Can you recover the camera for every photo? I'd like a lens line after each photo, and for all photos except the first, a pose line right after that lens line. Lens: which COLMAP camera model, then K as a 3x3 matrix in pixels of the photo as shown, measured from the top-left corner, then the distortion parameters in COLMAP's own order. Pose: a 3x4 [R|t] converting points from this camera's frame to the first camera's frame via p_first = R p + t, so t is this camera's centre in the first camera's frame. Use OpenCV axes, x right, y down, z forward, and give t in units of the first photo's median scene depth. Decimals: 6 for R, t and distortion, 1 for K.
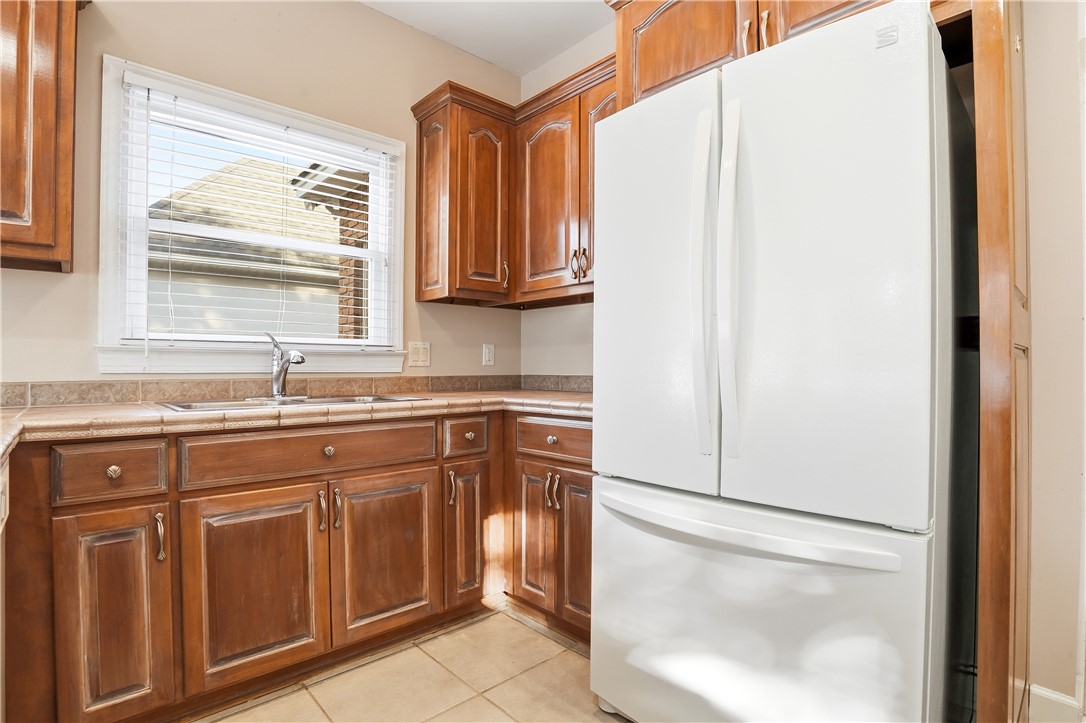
lens RADIAL K [[542.4, 0, 547.7], [0, 542.4, 364.4], [0, 0, 1]] dist [-0.064668, 0.020773]
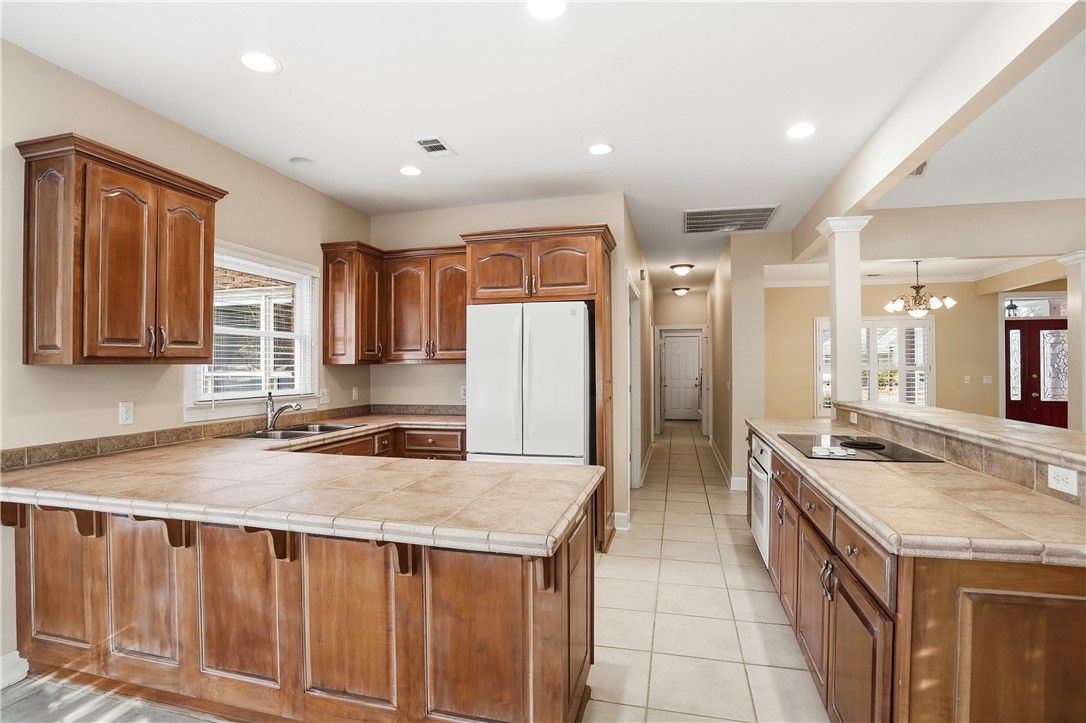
lens RADIAL K [[524.8, 0, 547.7], [0, 524.8, 358.2], [0, 0, 1]] dist [-0.052177, 0.016448]
pose [[0.837020, 0.004549, 0.547154, -0.766137], [0.003702, 0.999895, -0.013976, -0.157659], [-0.547161, 0.013724, 0.836915, -0.983231]]
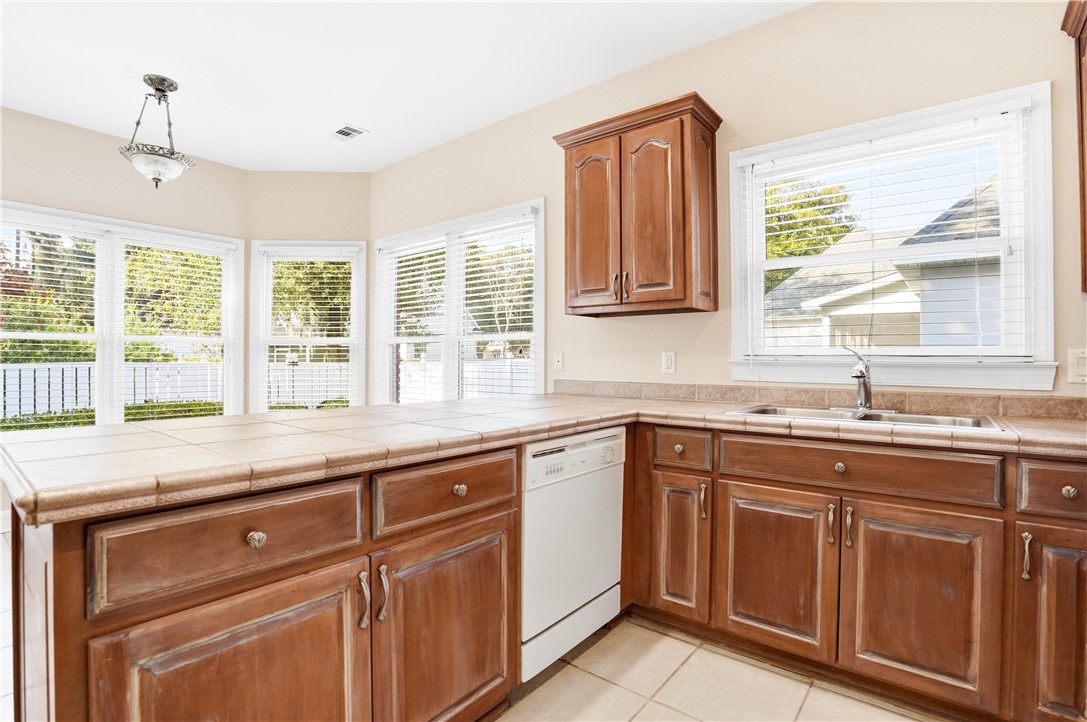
lens RADIAL K [[525.3, 0, 548.2], [0, 525.3, 357.7], [0, 0, 1]] dist [-0.052177, 0.016448]
pose [[0.159022, -0.002363, -0.987272, 0.432477], [-0.002947, 0.999992, -0.002868, -0.037143], [0.987271, 0.003366, 0.159014, 0.283477]]
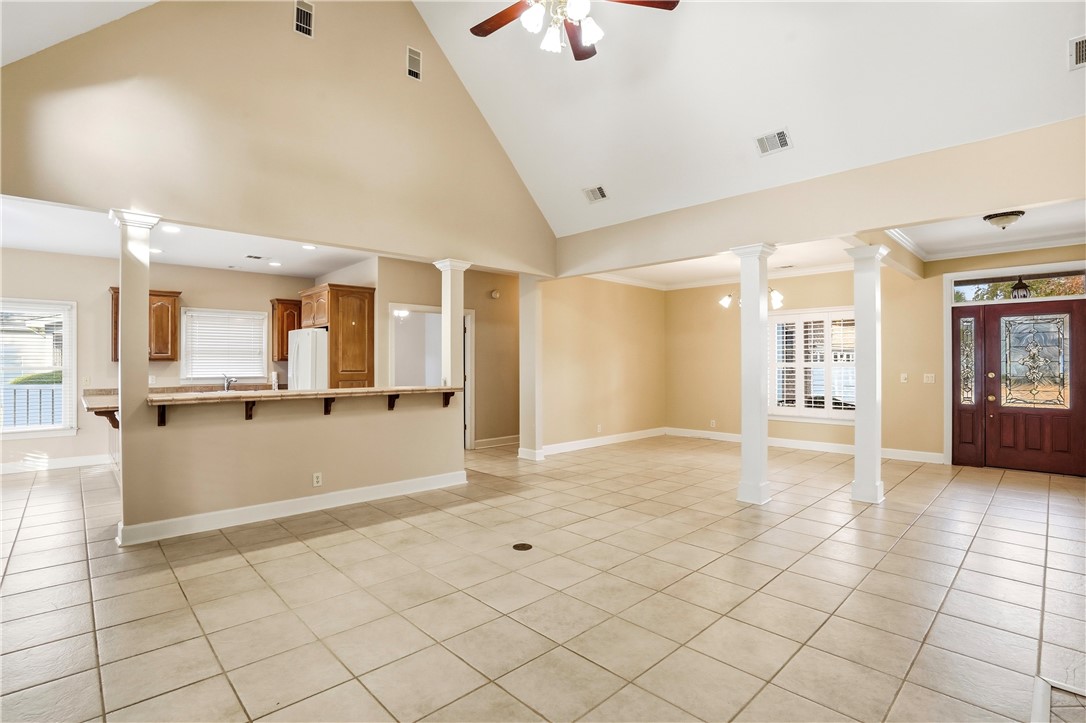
lens RADIAL K [[524.8, 0, 547.7], [0, 524.8, 358.2], [0, 0, 1]] dist [-0.052177, 0.016448]
pose [[0.999706, -0.003762, 0.023939, 1.903700], [0.003841, 0.999987, -0.003269, -0.166045], [-0.023926, 0.003360, 0.999708, -3.052565]]
